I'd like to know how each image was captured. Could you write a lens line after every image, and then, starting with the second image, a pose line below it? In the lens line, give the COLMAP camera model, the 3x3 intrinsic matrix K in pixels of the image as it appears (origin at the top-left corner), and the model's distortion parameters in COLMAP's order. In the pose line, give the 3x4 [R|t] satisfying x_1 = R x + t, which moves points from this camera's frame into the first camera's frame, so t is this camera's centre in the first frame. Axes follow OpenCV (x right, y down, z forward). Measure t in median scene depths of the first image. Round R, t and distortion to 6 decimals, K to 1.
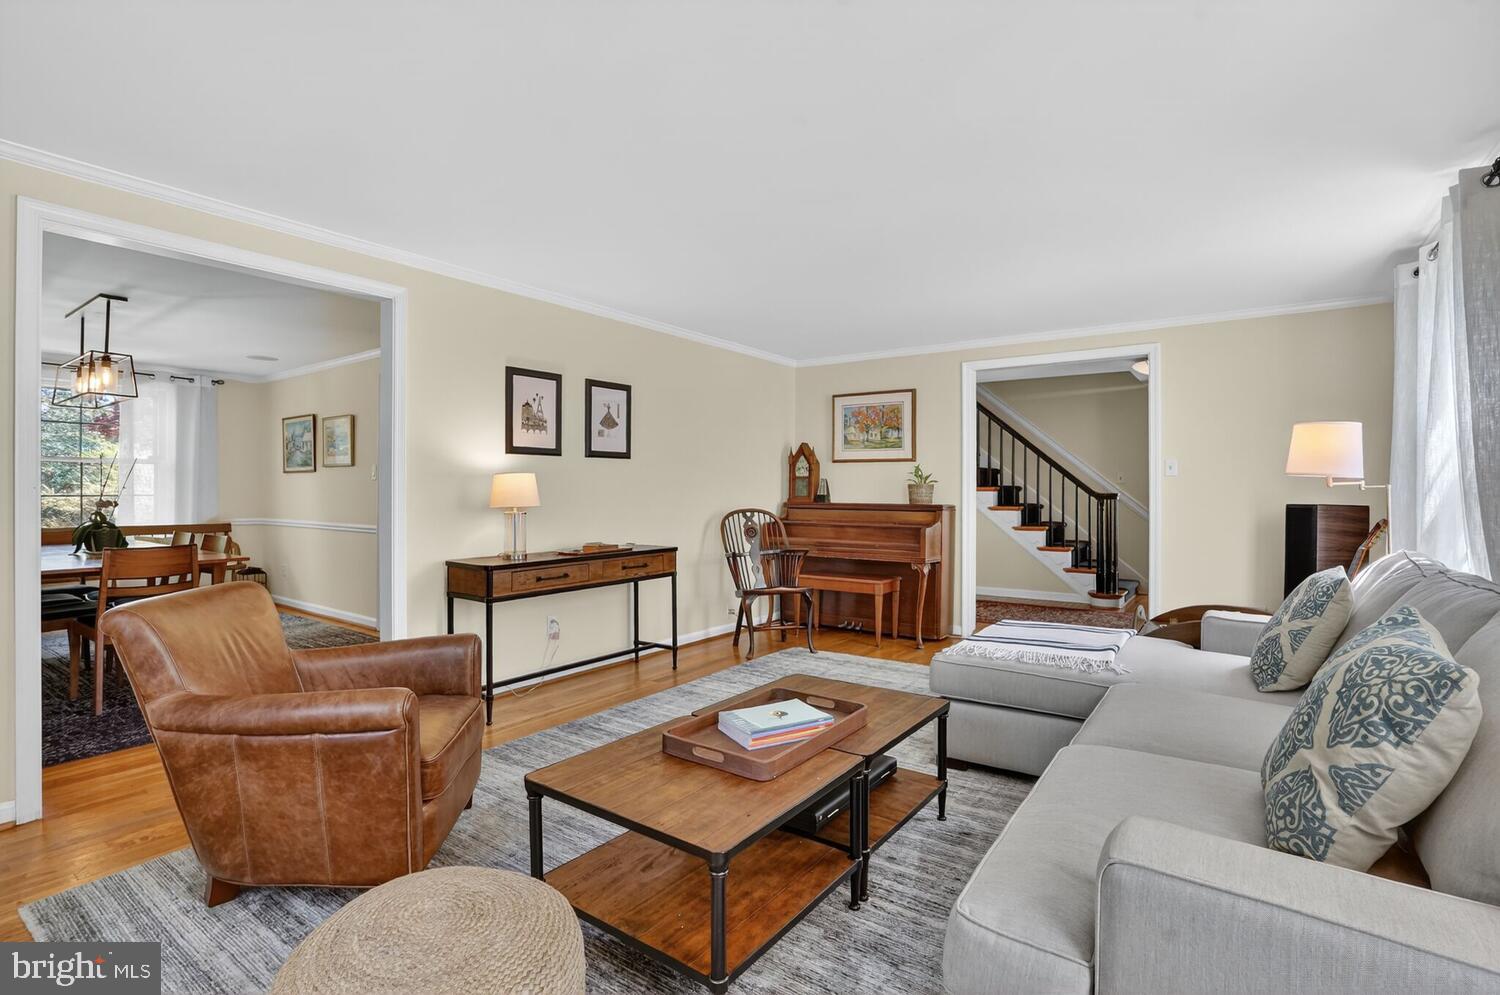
lens RADIAL K [[703.5, 0, 750.0], [0, 703.5, 497.5], [0, 0, 1]] dist [-0.060624, 0.025366]
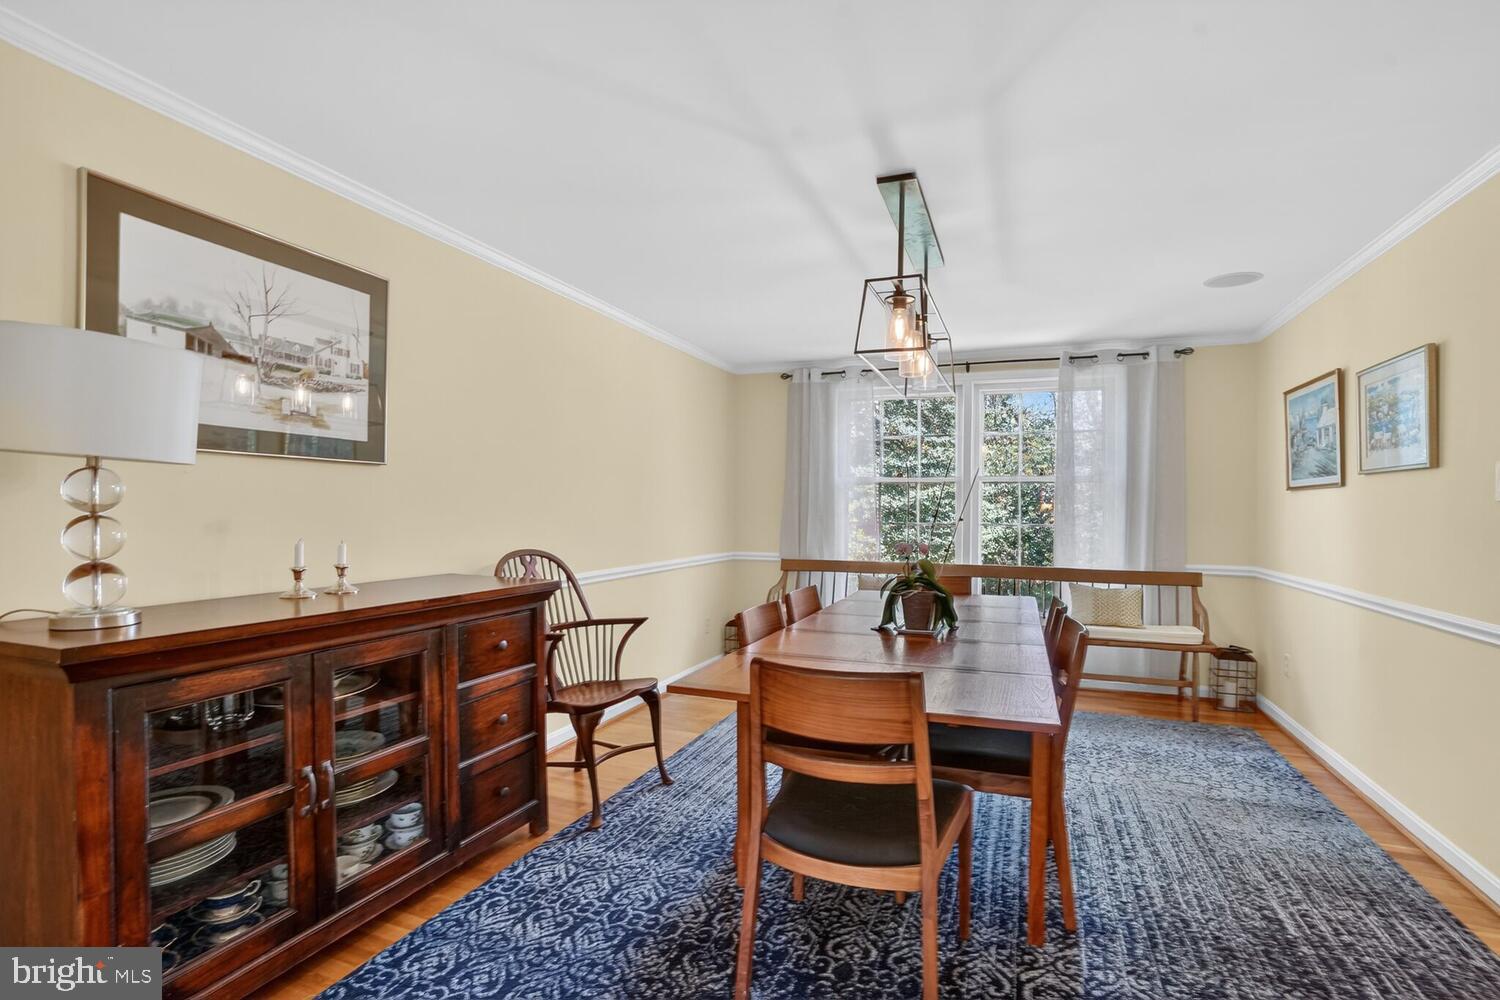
lens RADIAL K [[706.1, 0, 750.0], [0, 706.1, 500.0], [0, 0, 1]] dist [-0.064759, 0.027516]
pose [[0.245430, -0.015968, -0.969283, -0.257379], [-0.012981, 0.999721, -0.019757, -0.011687], [0.969327, 0.017431, 0.245155, 0.460330]]
